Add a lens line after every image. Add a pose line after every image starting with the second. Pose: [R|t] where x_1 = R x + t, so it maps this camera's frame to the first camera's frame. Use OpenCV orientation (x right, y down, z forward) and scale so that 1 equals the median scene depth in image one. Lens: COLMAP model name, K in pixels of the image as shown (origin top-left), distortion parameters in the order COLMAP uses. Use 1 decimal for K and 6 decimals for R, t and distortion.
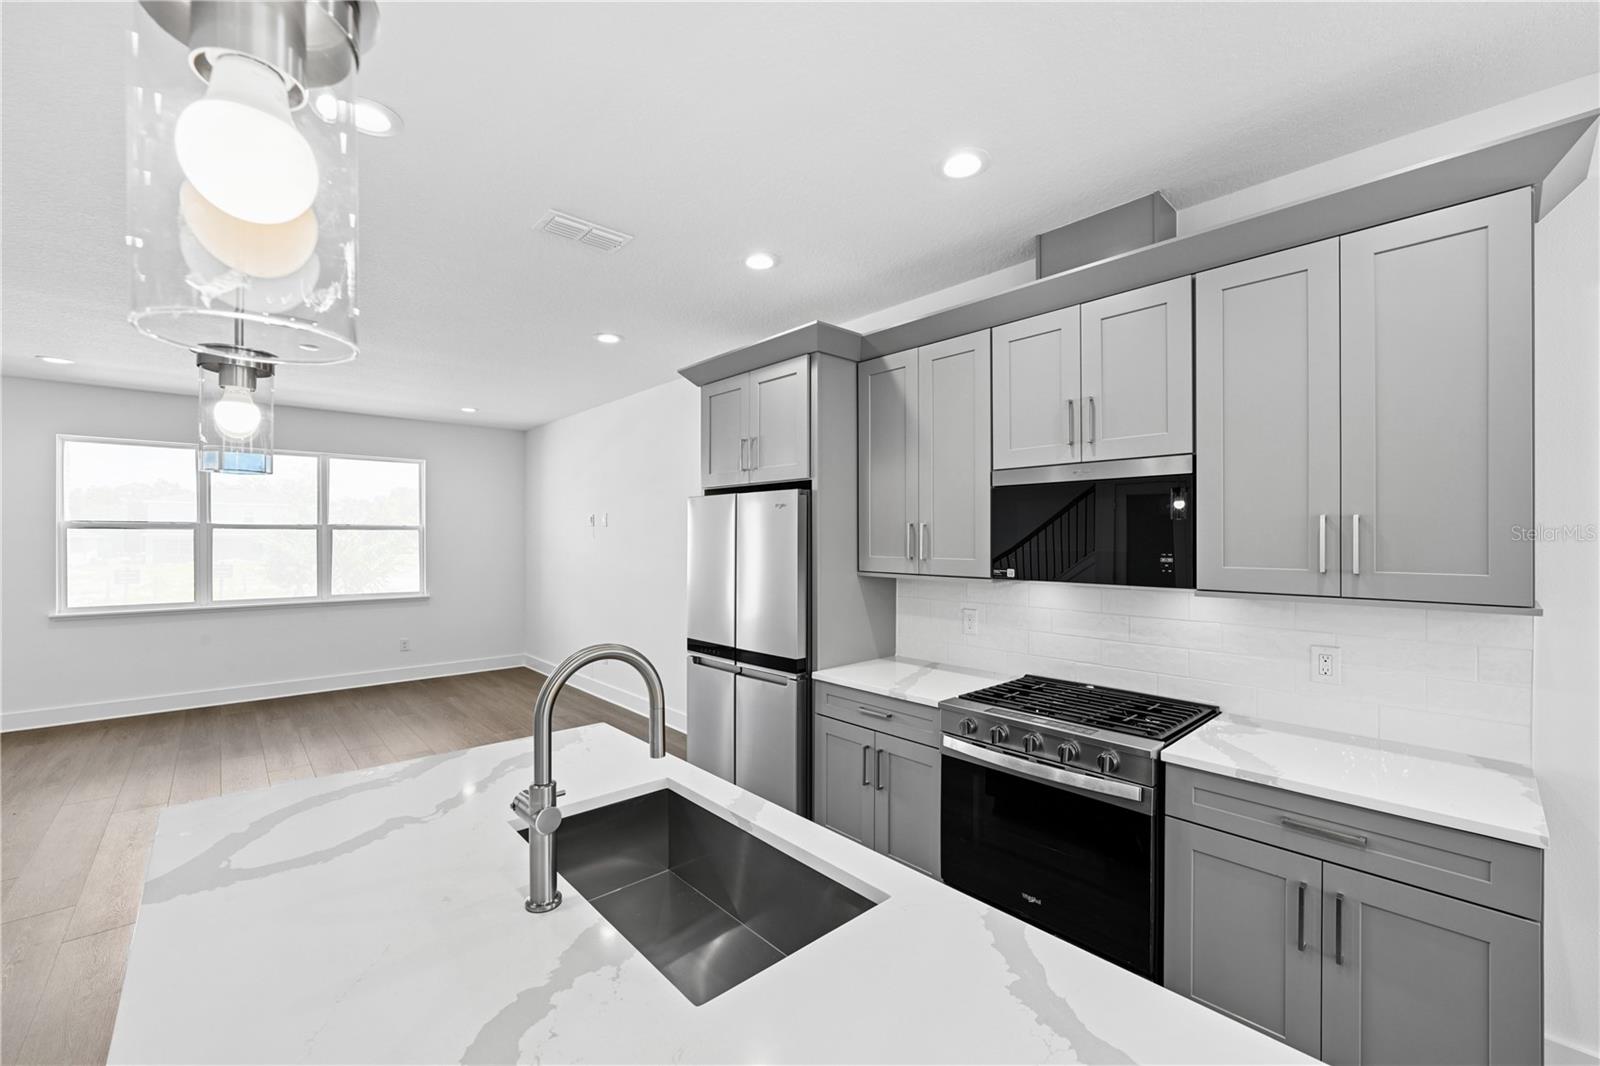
lens RADIAL K [[645.2, 0, 801.0], [0, 645.2, 539.1], [0, 0, 1]] dist [-0.010812, -0.000003]
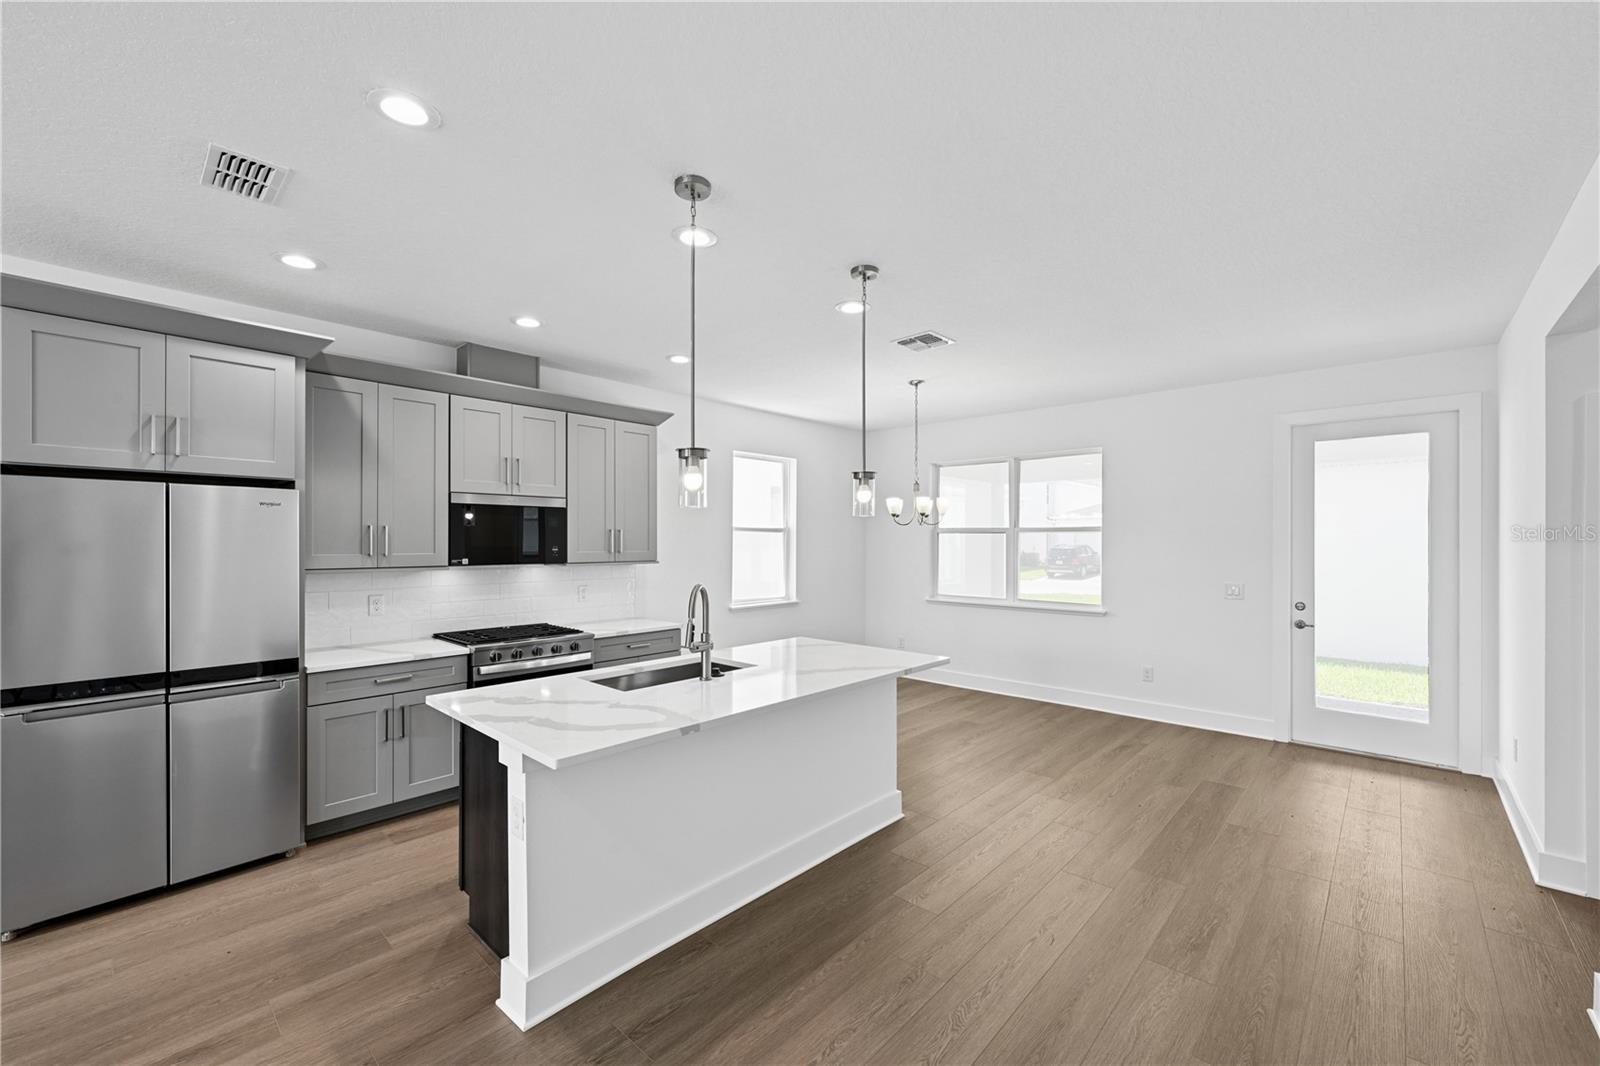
lens RADIAL K [[649.2, 0, 794.8], [0, 649.2, 532.4], [0, 0, 1]] dist [-0.001336, 0.000003]
pose [[-0.081850, 0.008478, 0.996609, -0.635777], [-0.002589, 0.999959, -0.008719, -0.002205], [-0.996641, -0.003294, -0.081824, 0.176092]]
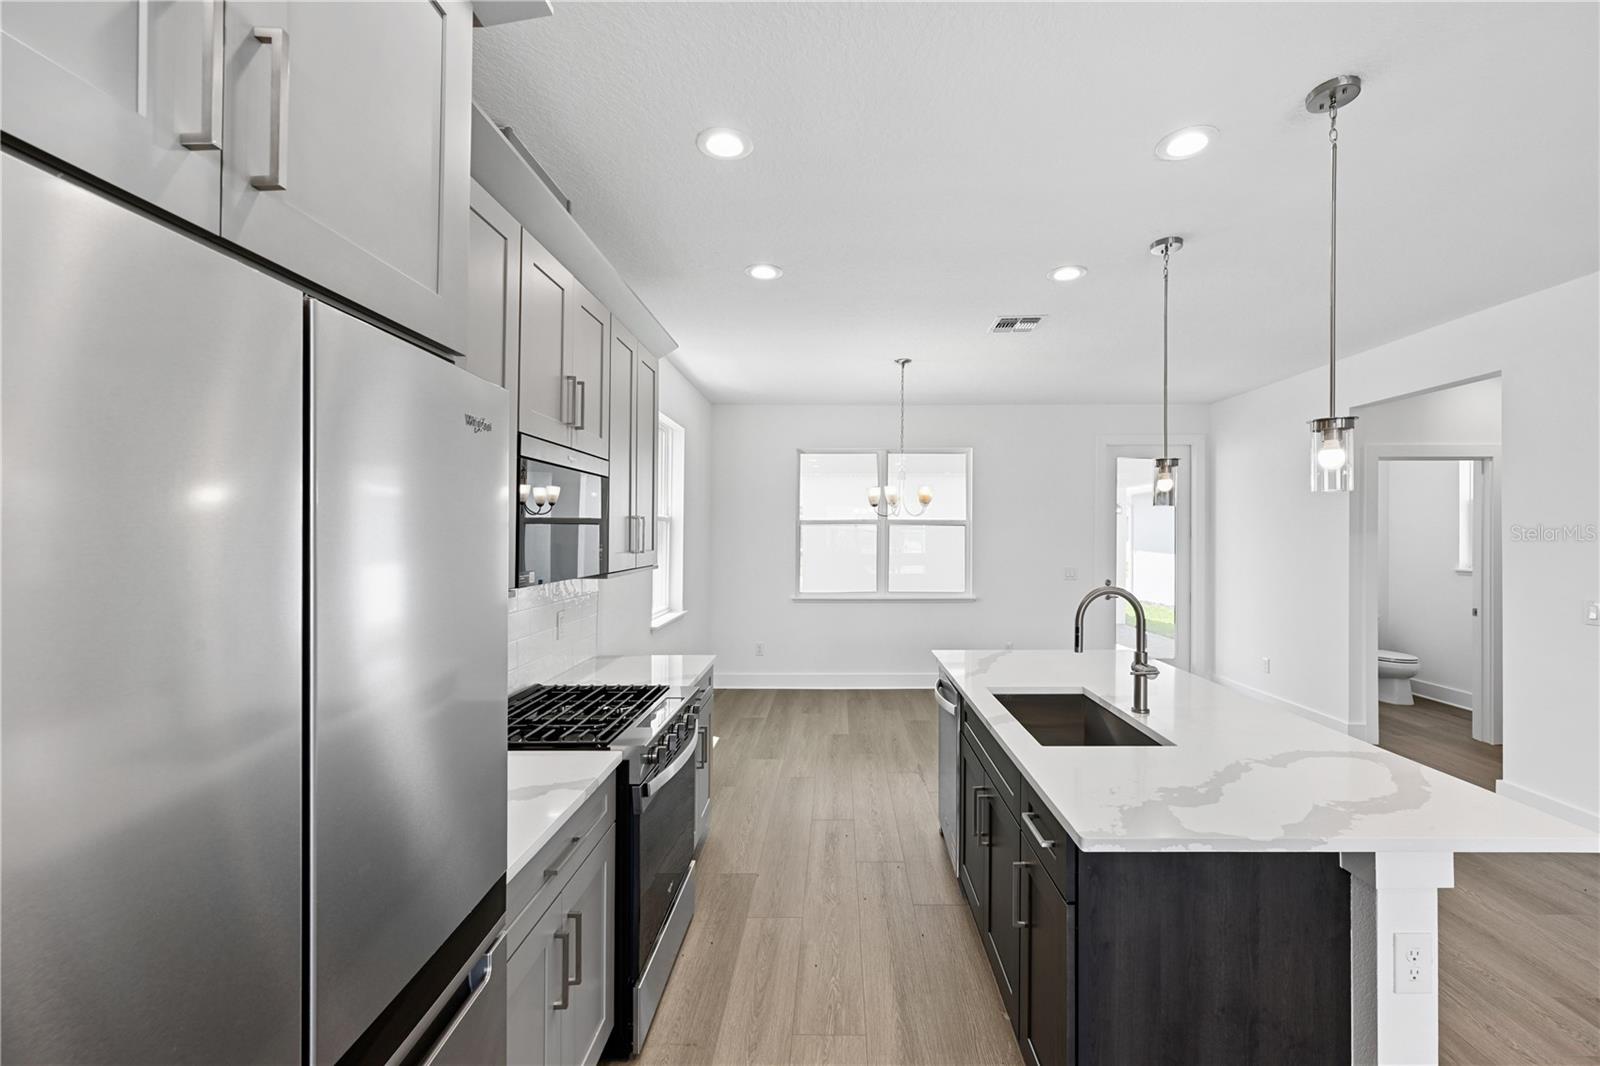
lens RADIAL K [[674.3, 0, 833.7], [0, 674.3, 526.1], [0, 0, 1]] dist [0.000729, 0.000178]
pose [[-0.737372, 0.004096, 0.675474, -0.233877], [-0.002103, 0.999963, -0.008359, -0.000633], [-0.675484, -0.007584, -0.737336, 0.670200]]
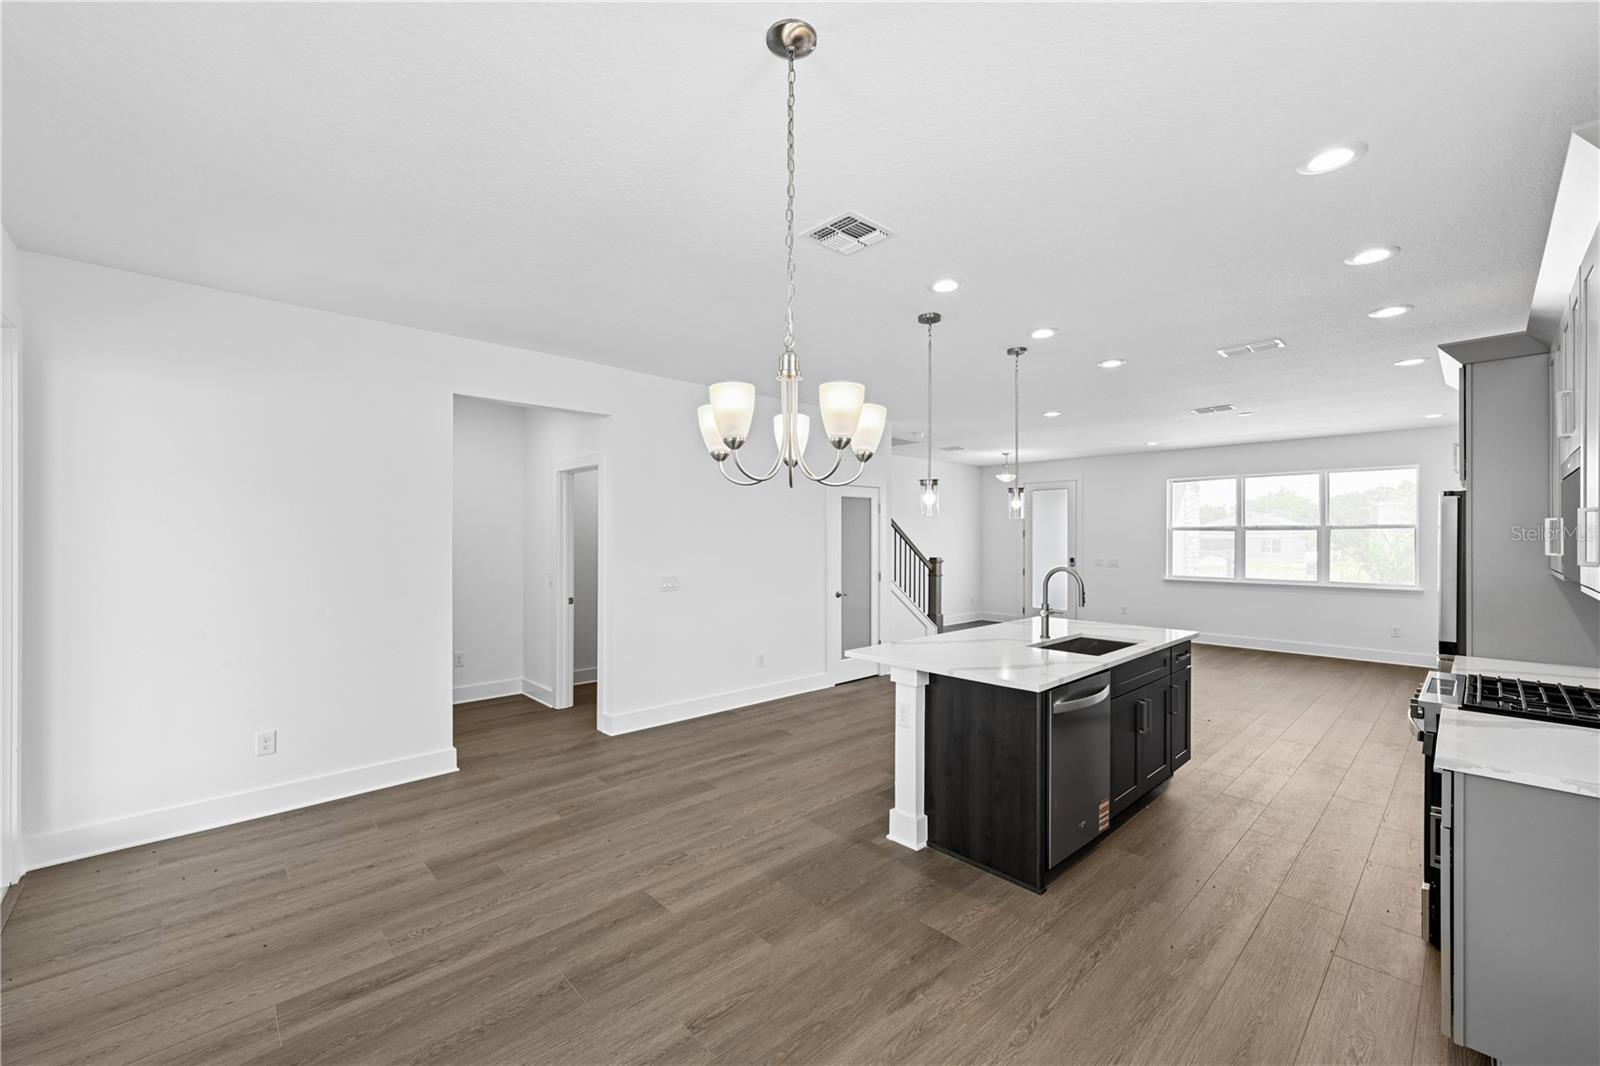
lens RADIAL K [[628.6, 0, 796.4], [0, 628.6, 553.5], [0, 0, 1]] dist [-0.001179, -0.000101]
pose [[0.011723, 0.024883, -0.999622, 0.622988], [-0.001155, 0.999690, 0.024871, 0.003091], [0.999931, 0.000863, 0.011748, -0.087054]]
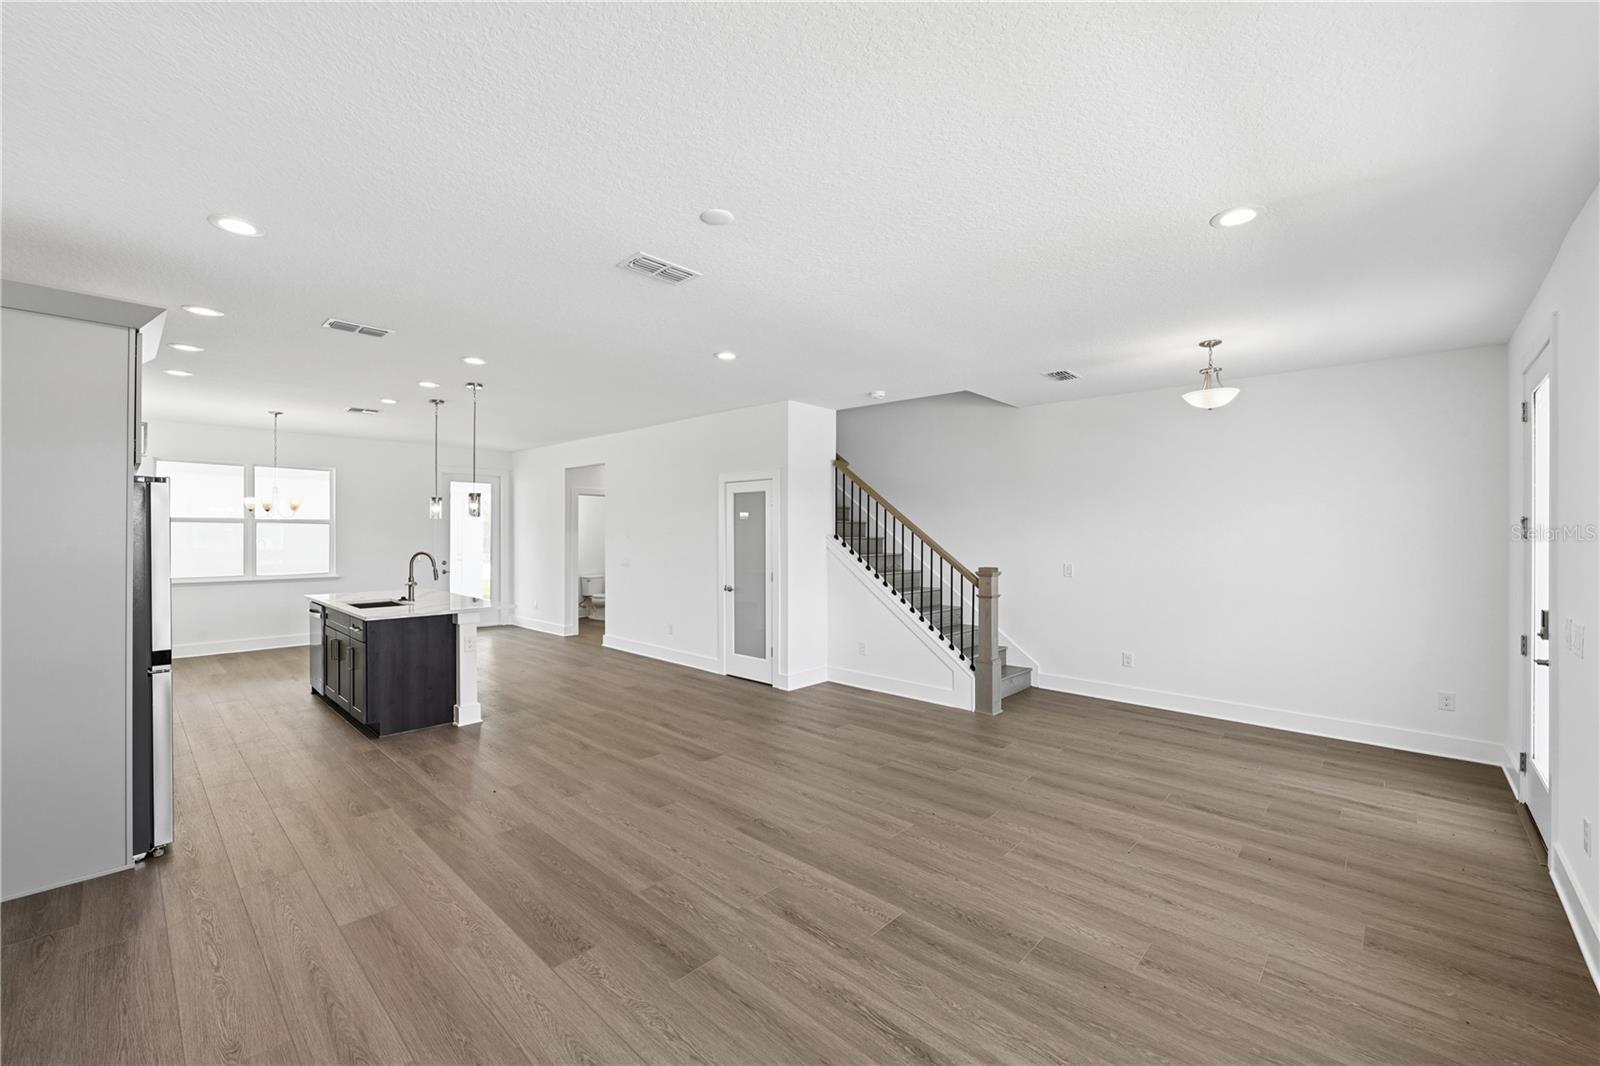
lens RADIAL K [[647.1, 0, 800.8], [0, 647.1, 548.1], [0, 0, 1]] dist [0.001222, 0.000103]
pose [[-0.997162, -0.006571, -0.075000, -0.642836], [-0.008339, 0.999694, 0.023279, 0.000365], [0.074824, 0.023839, -0.996912, 1.316754]]
